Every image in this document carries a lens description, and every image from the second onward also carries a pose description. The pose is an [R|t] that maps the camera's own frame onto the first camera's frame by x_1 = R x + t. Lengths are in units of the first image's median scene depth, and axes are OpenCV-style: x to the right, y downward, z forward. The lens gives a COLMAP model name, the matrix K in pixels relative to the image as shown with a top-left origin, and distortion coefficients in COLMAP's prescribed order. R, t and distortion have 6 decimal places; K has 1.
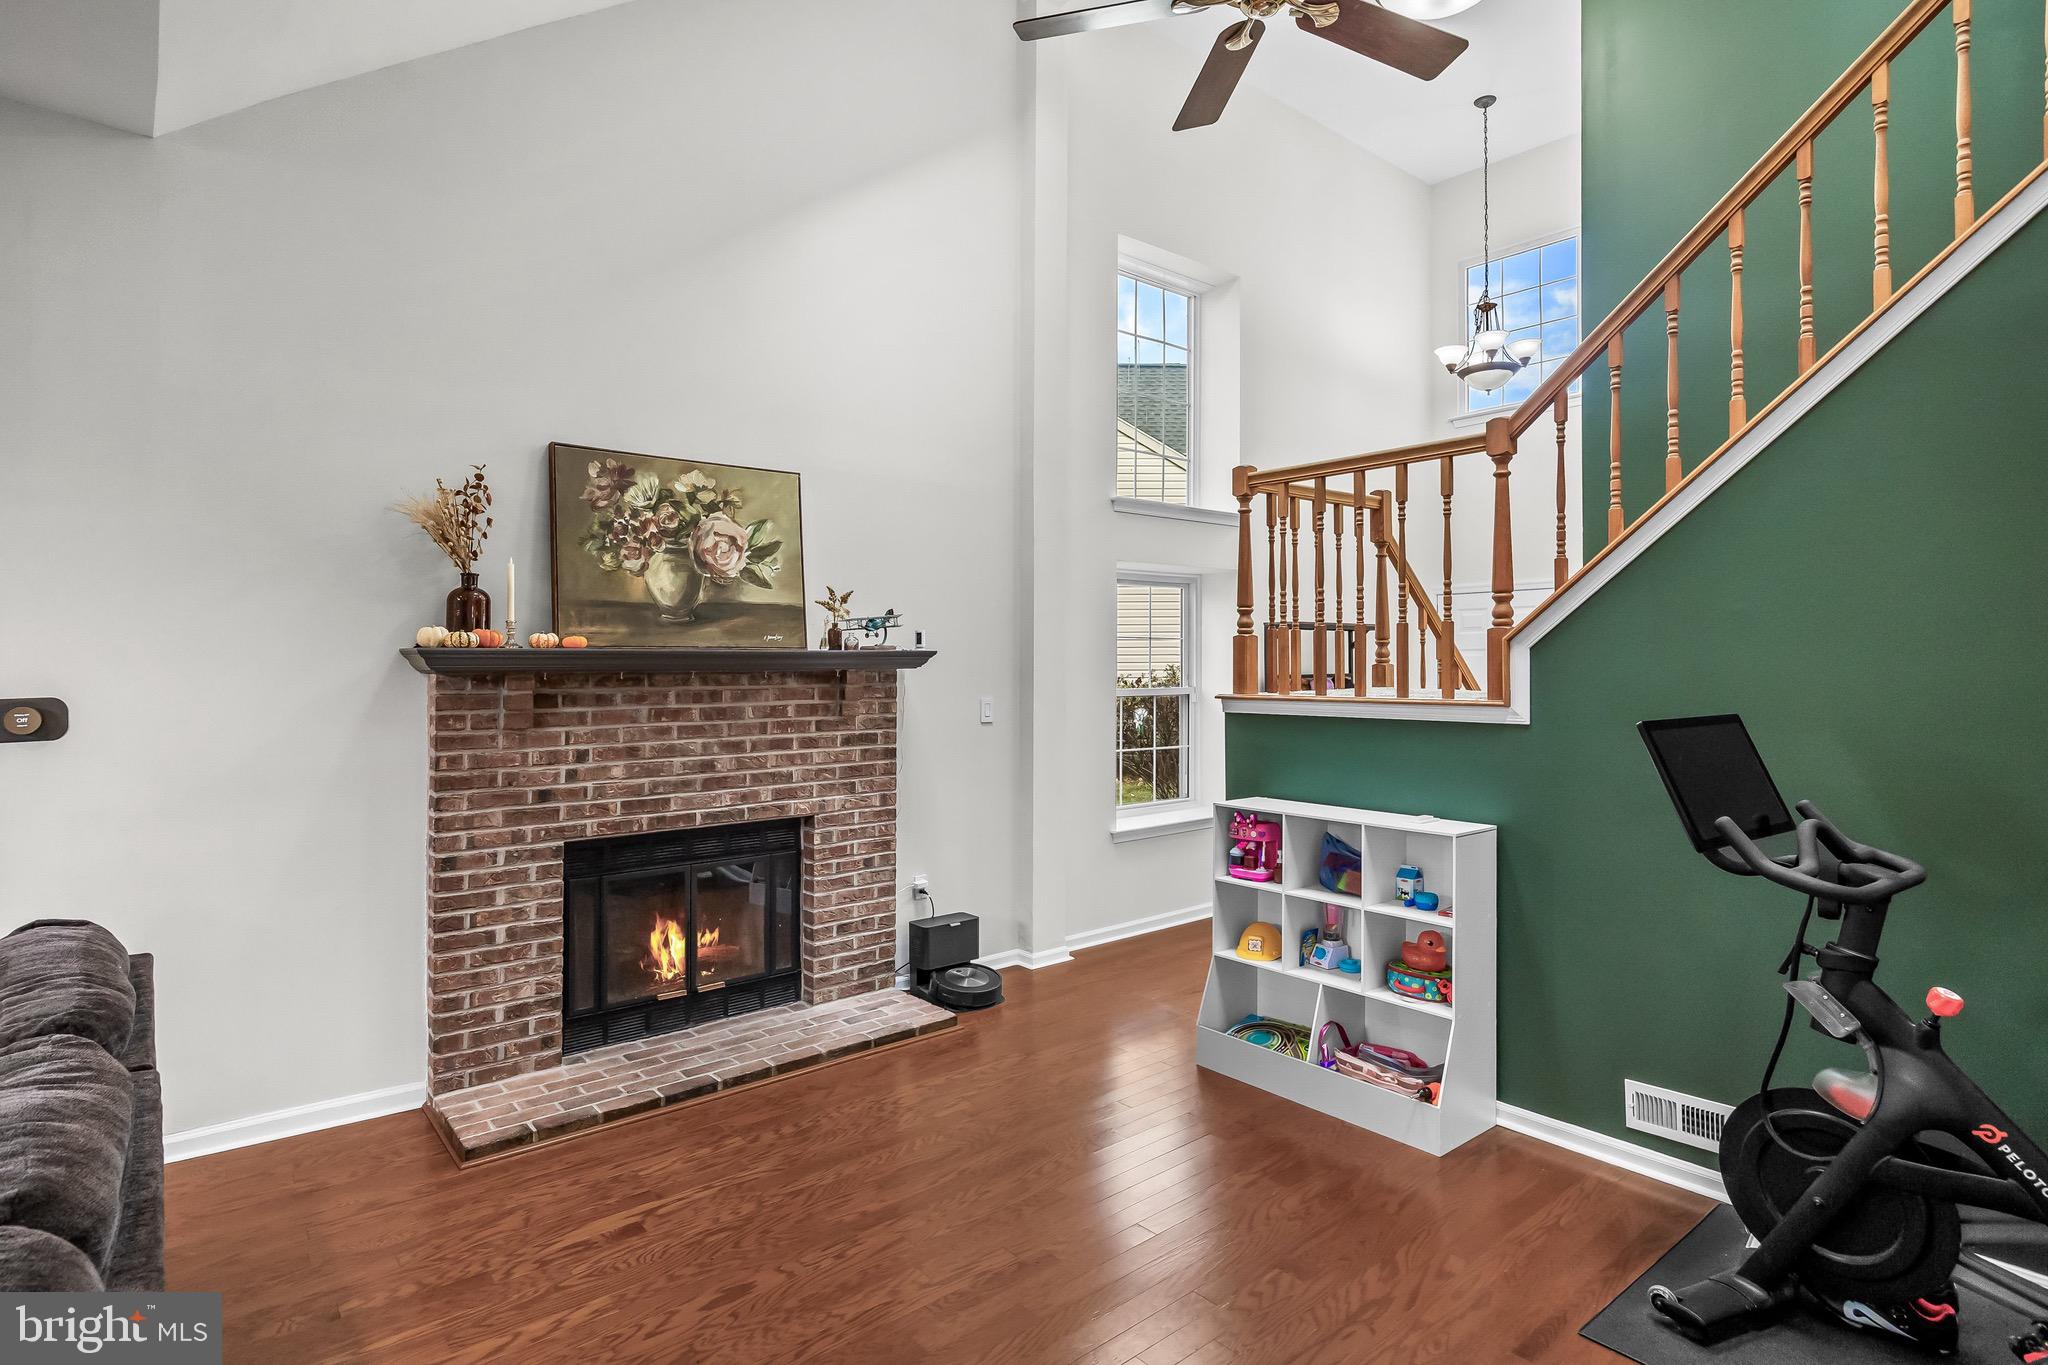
lens RADIAL K [[1060.7, 0, 1010.5], [0, 1060.7, 656.7], [0, 0, 1]] dist [-0.006132, -0.000308]
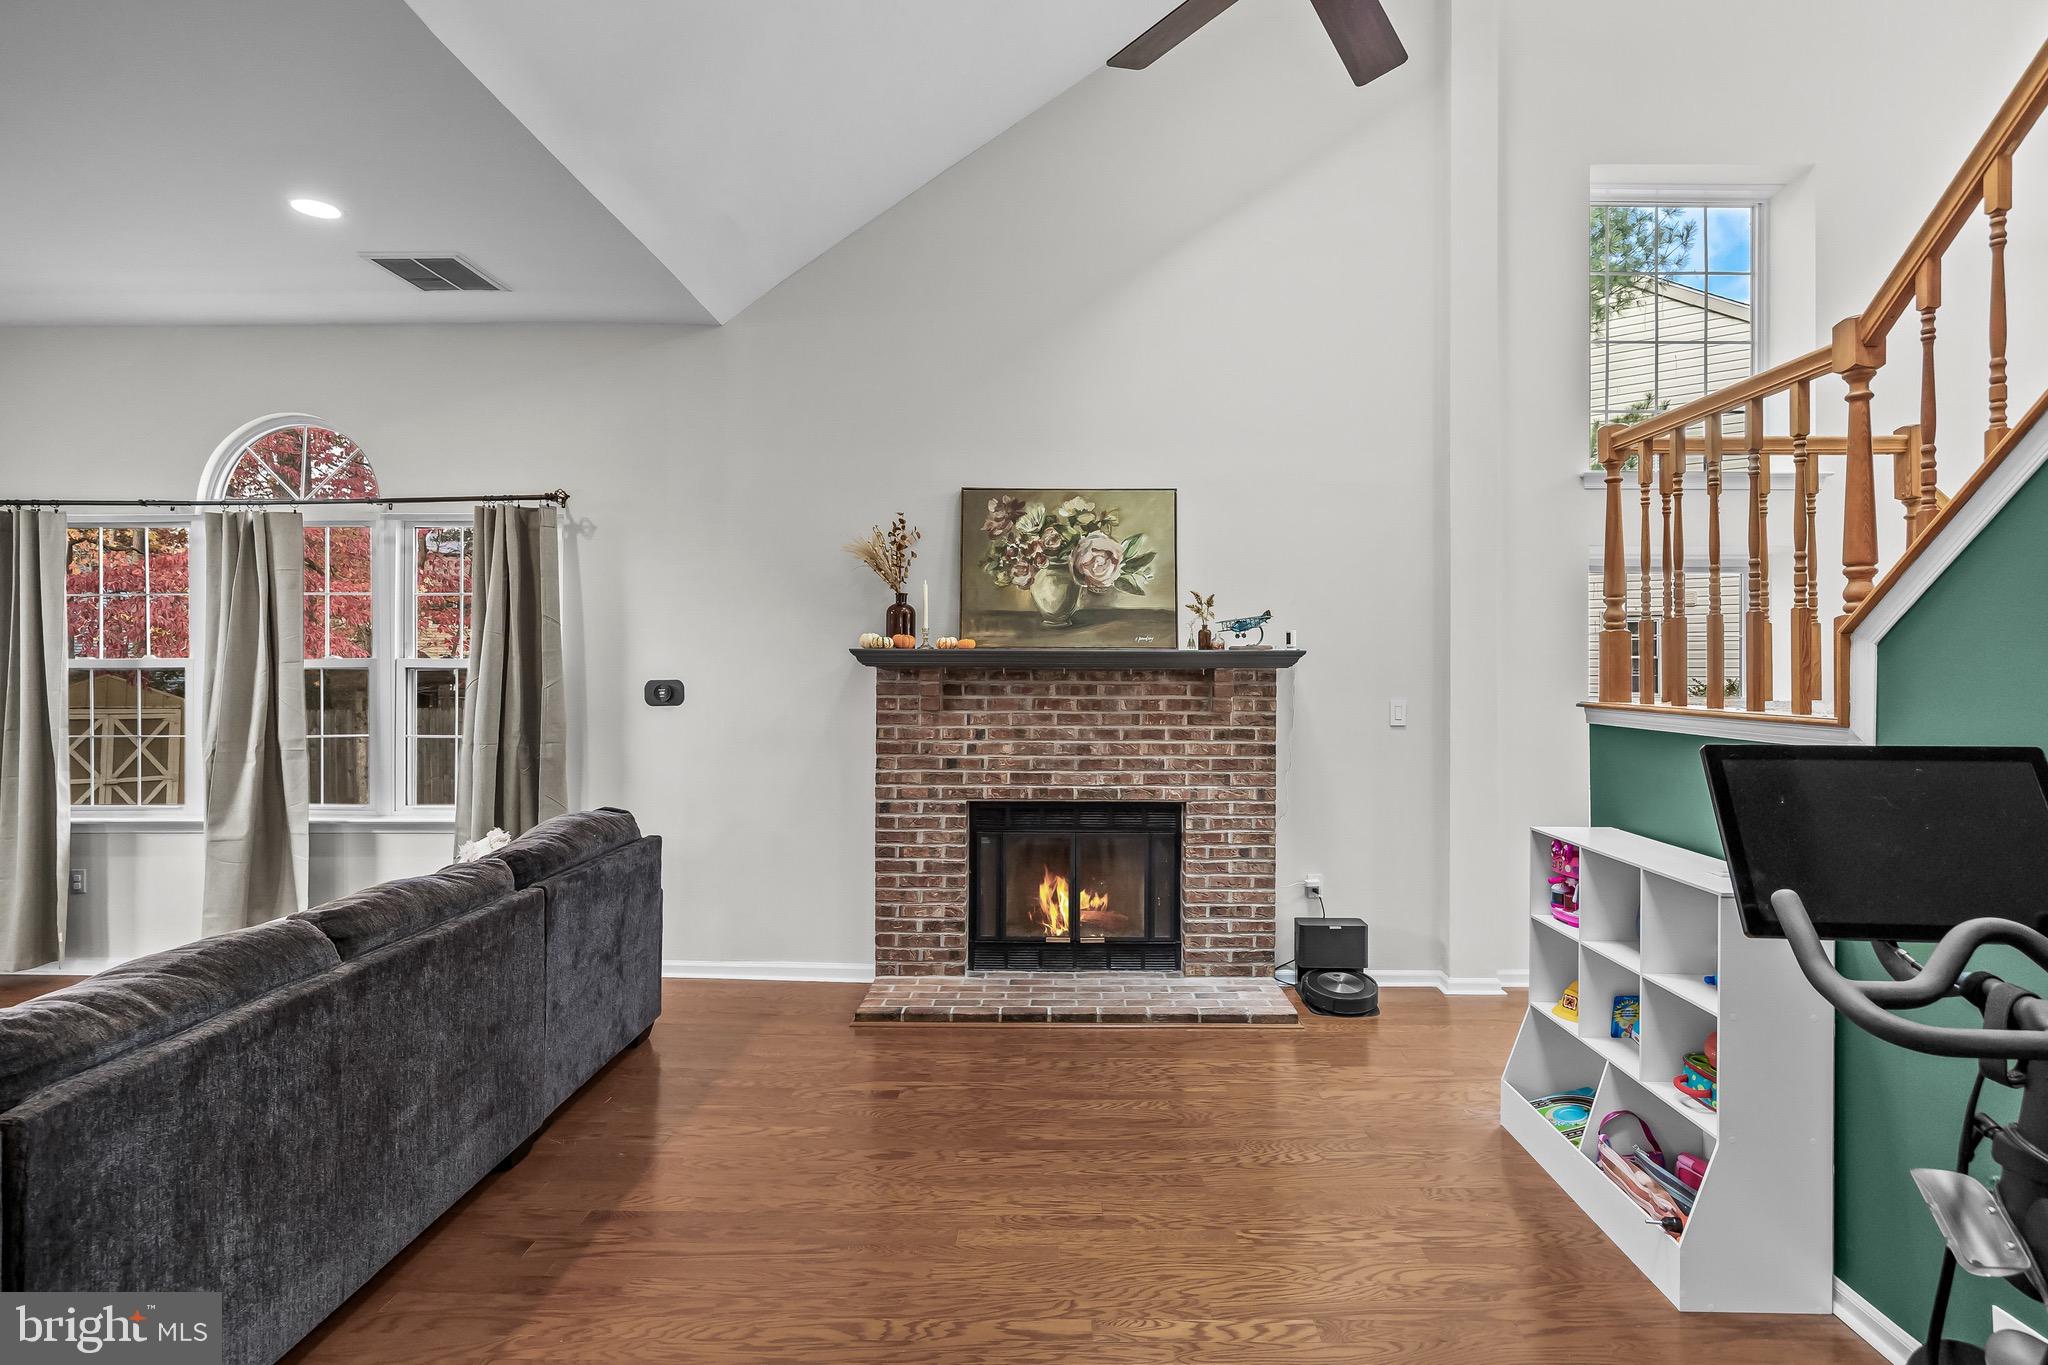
lens RADIAL K [[1025.1, 0, 1031.8], [0, 1025.1, 663.2], [0, 0, 1]] dist [-0.001882, -0.001332]
pose [[0.761700, 0.006020, -0.647901, 0.421898], [-0.003322, 0.999980, 0.005387, 0.002320], [0.647921, -0.001951, 0.761705, 0.108908]]
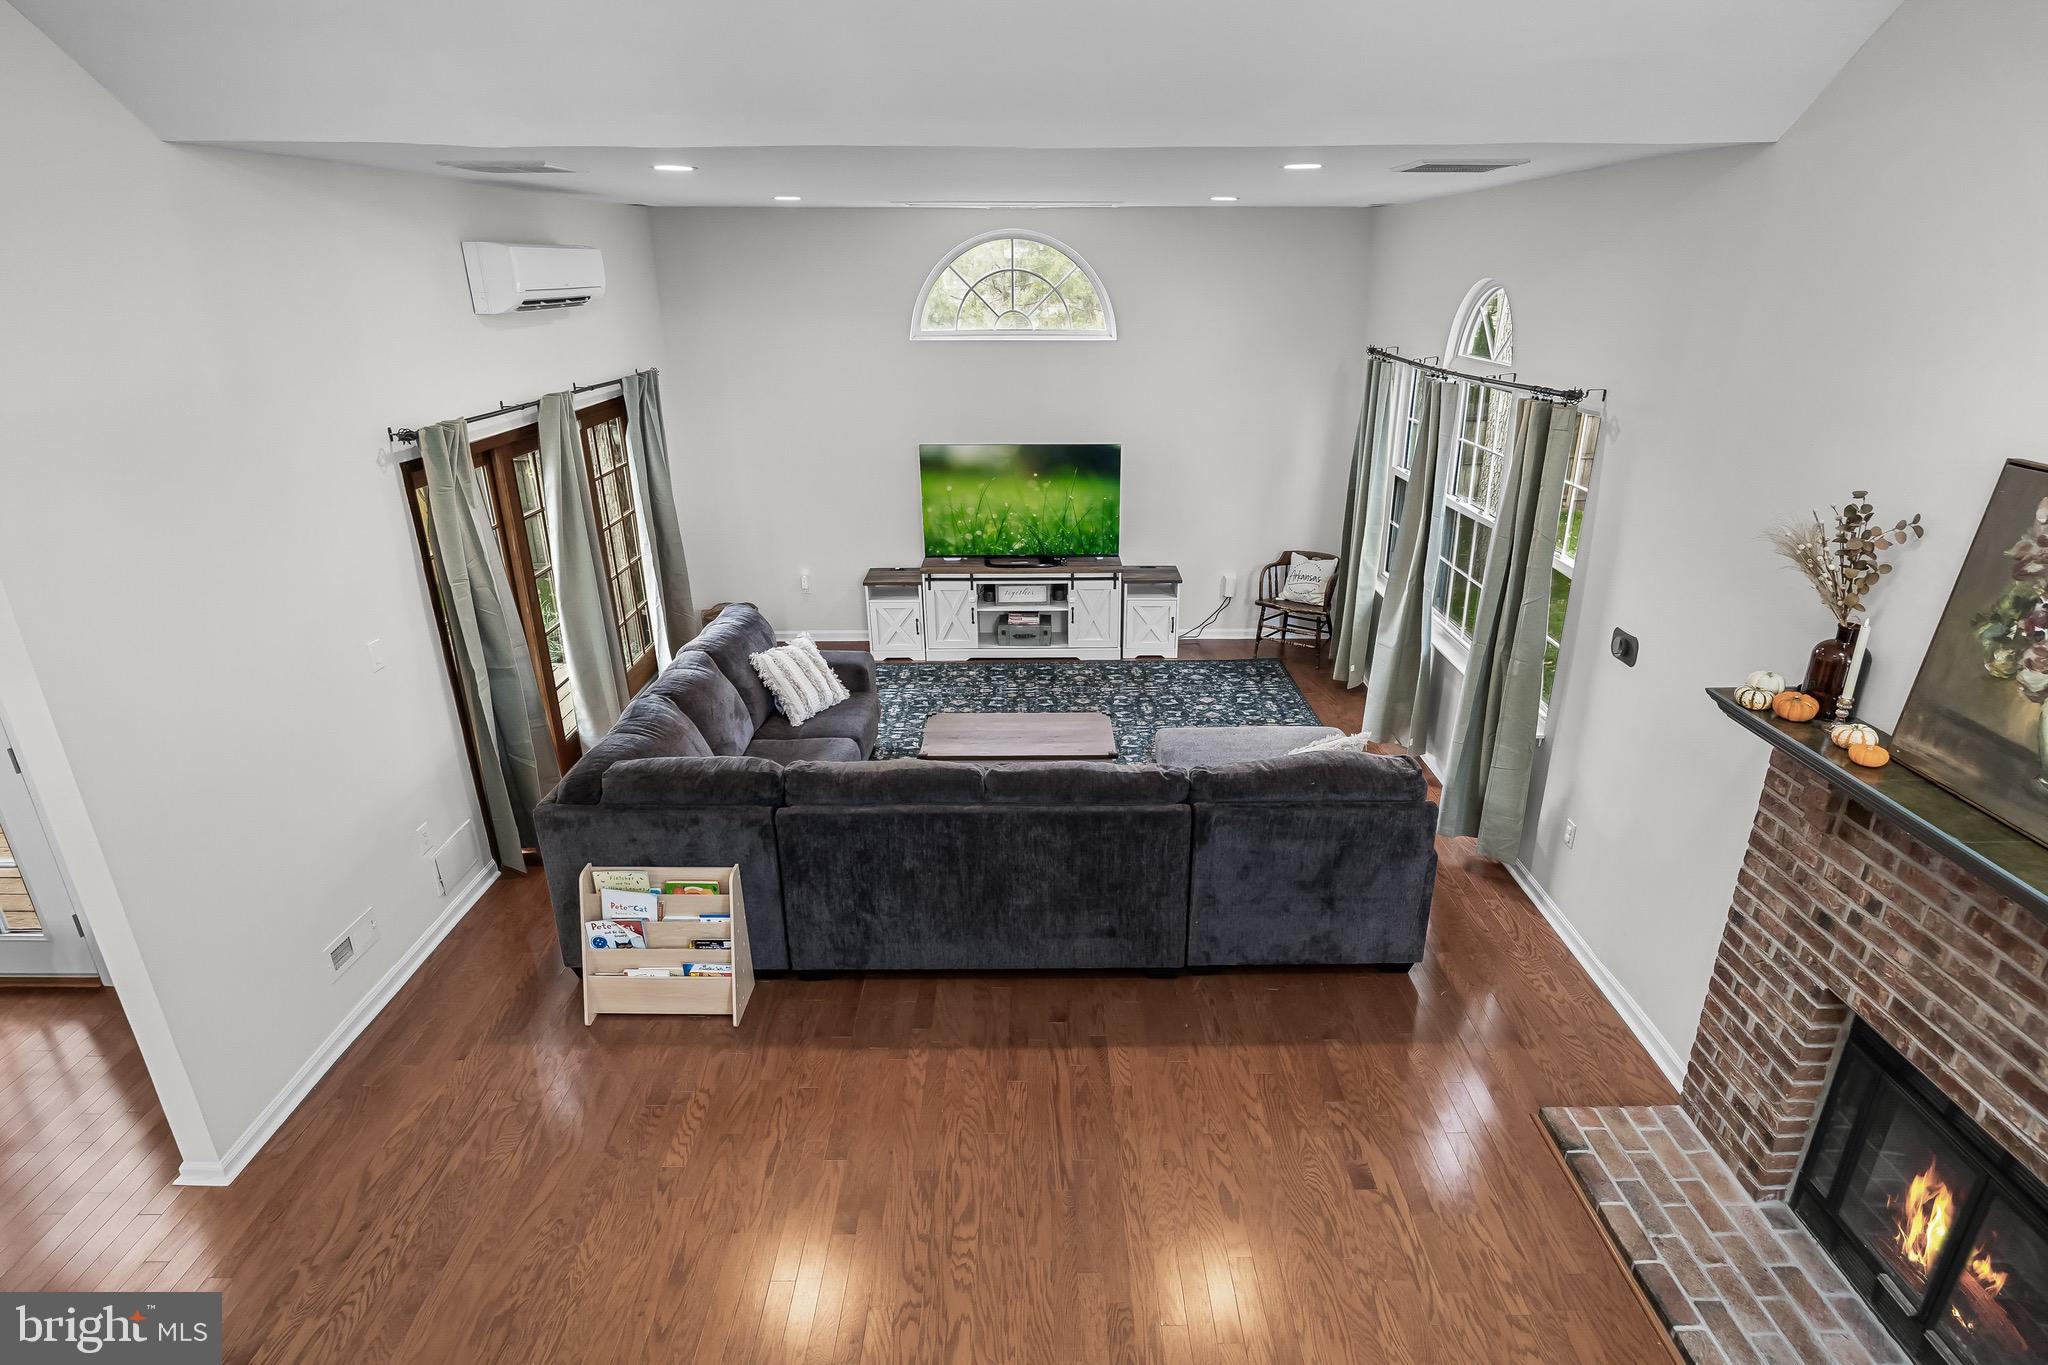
lens RADIAL K [[1025.1, 0, 1051.8], [0, 1025.1, 681.9], [0, 0, 1]] dist [-0.001882, -0.001332]
pose [[-0.617437, 0.290672, -0.730946, 0.390873], [0.005419, 0.930772, 0.365559, -0.295972], [0.786602, 0.221749, -0.576268, 0.905996]]
